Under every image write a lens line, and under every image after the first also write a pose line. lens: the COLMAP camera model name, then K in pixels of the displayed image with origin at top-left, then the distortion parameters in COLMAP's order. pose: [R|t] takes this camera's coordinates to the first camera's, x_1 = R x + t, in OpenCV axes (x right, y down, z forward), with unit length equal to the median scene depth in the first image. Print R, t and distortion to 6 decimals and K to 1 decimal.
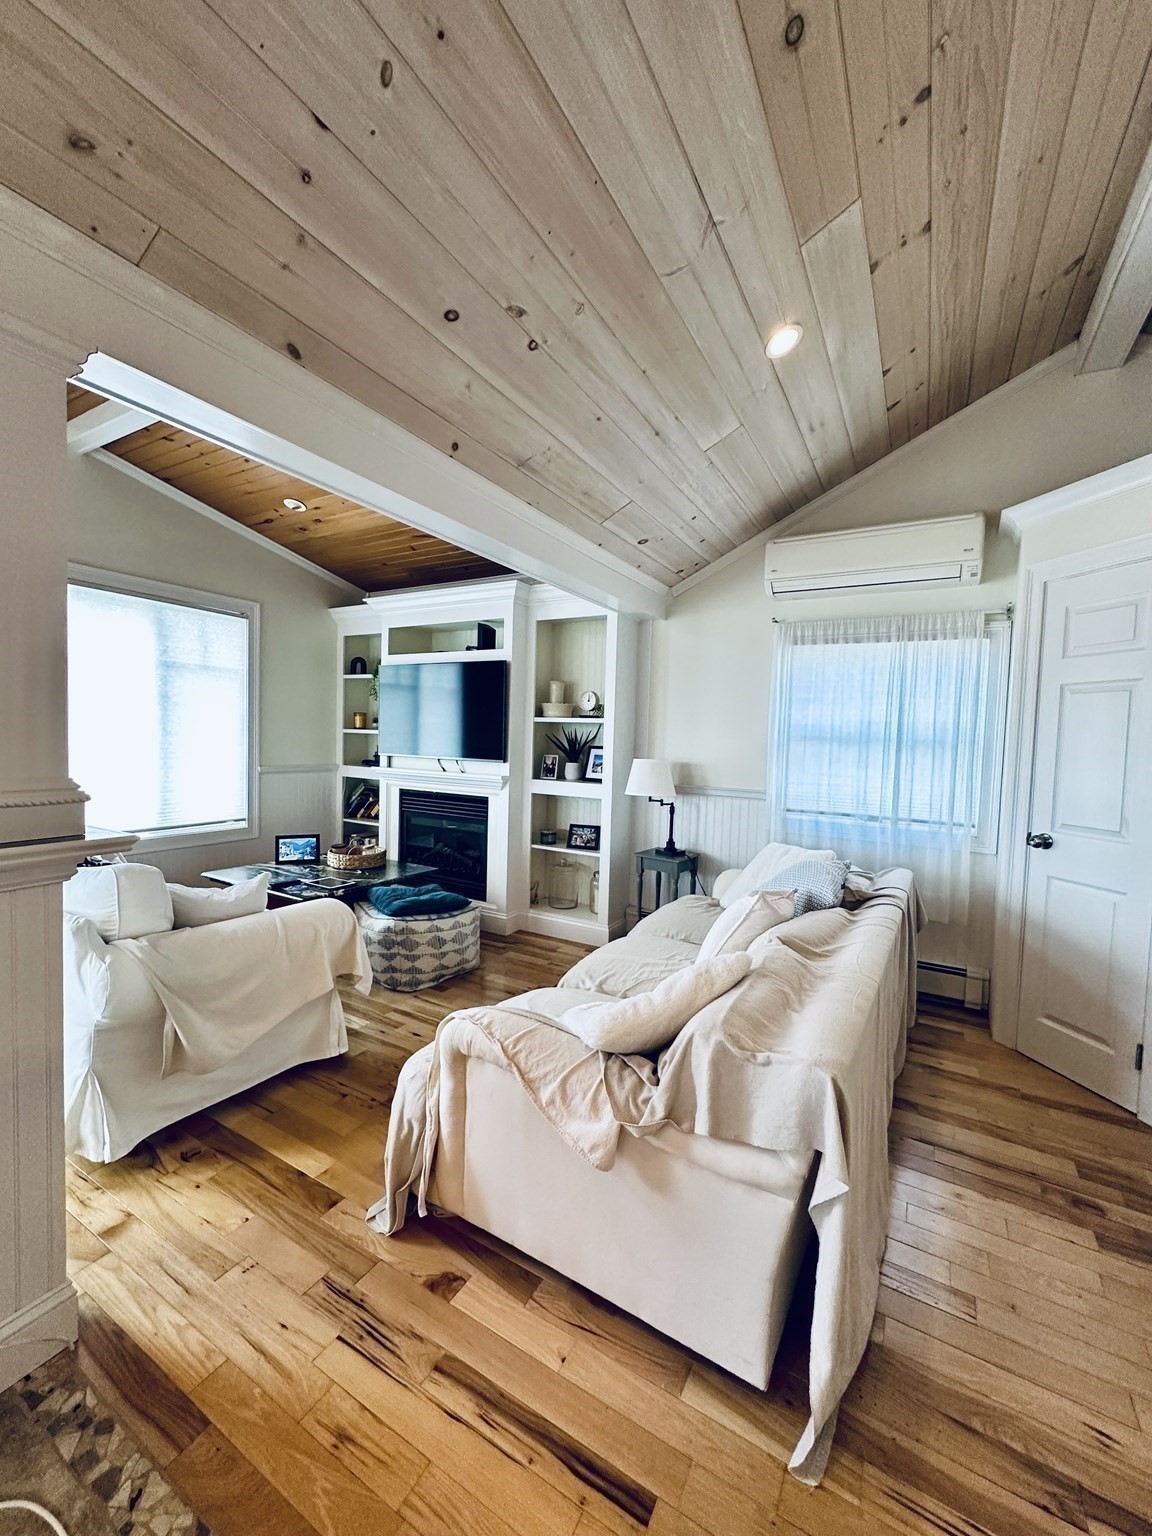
lens RADIAL K [[615.6, 0, 572.0], [0, 615.6, 765.6], [0, 0, 1]] dist [-0.002390, 0.001045]
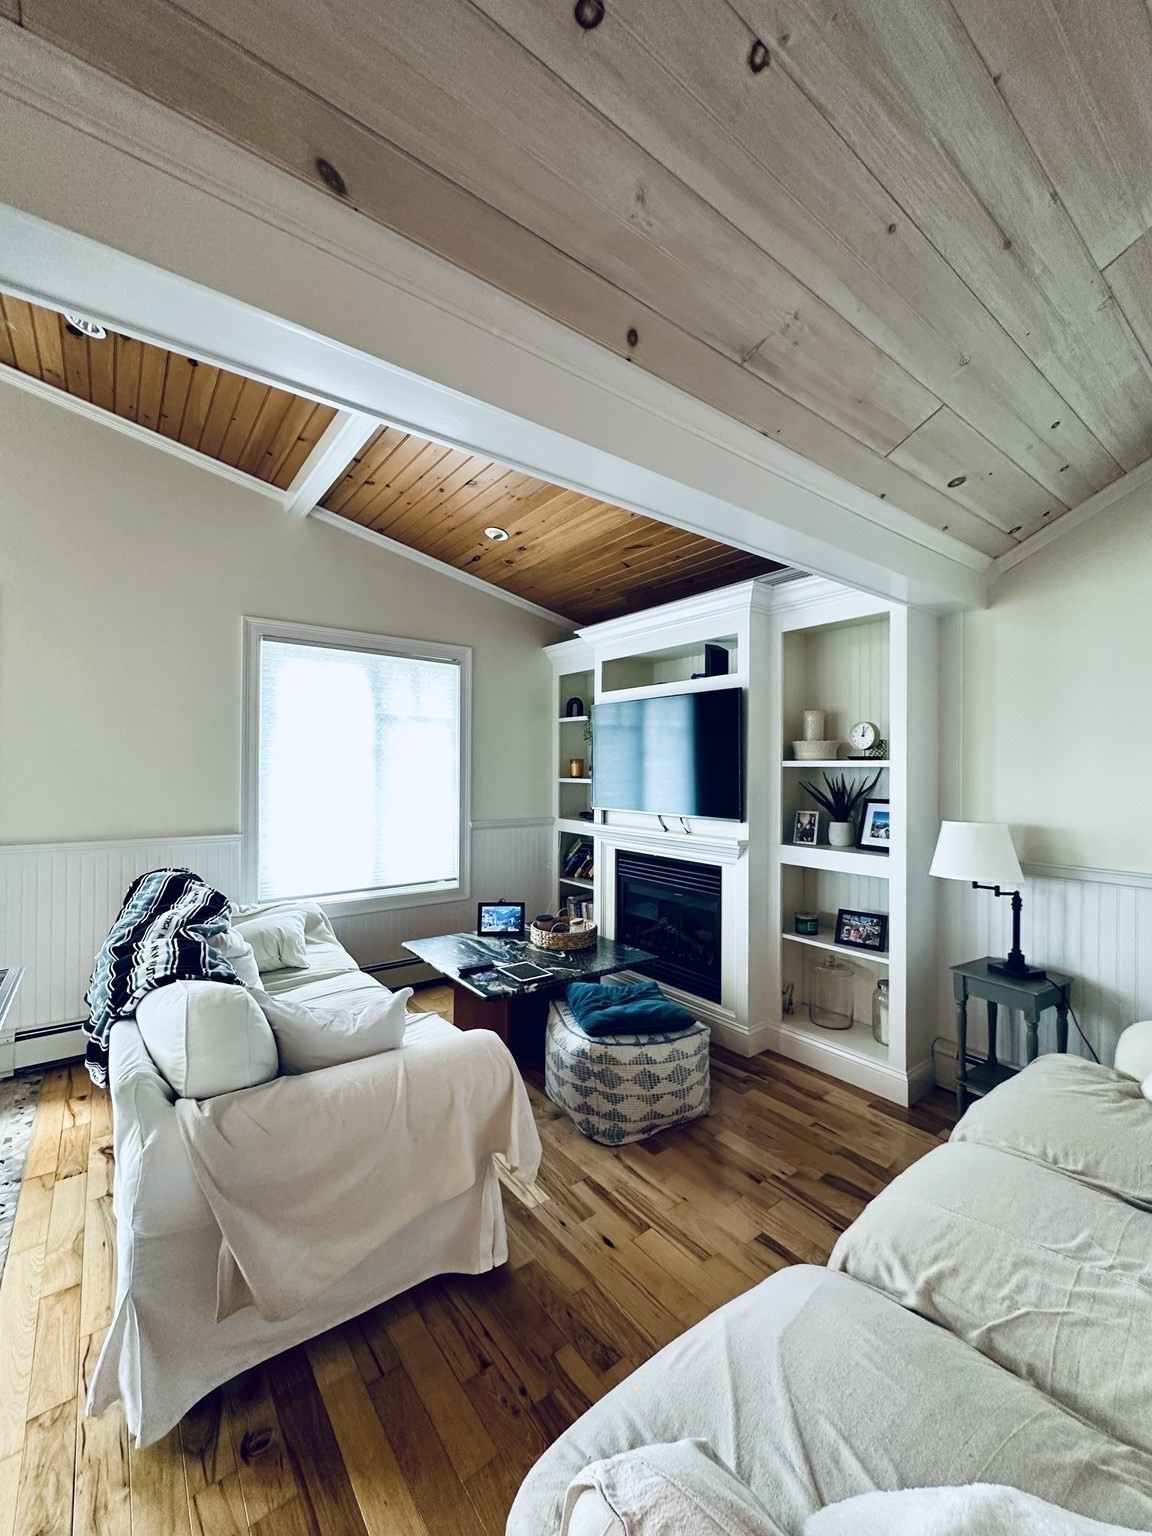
lens RADIAL K [[615.6, 0, 572.4], [0, 615.6, 766.4], [0, 0, 1]] dist [-0.002390, 0.001045]
pose [[0.923684, -0.025739, -0.382290, -0.016662], [0.003689, 0.998292, -0.058300, -0.042494], [0.383138, 0.052440, 0.922201, 0.315256]]
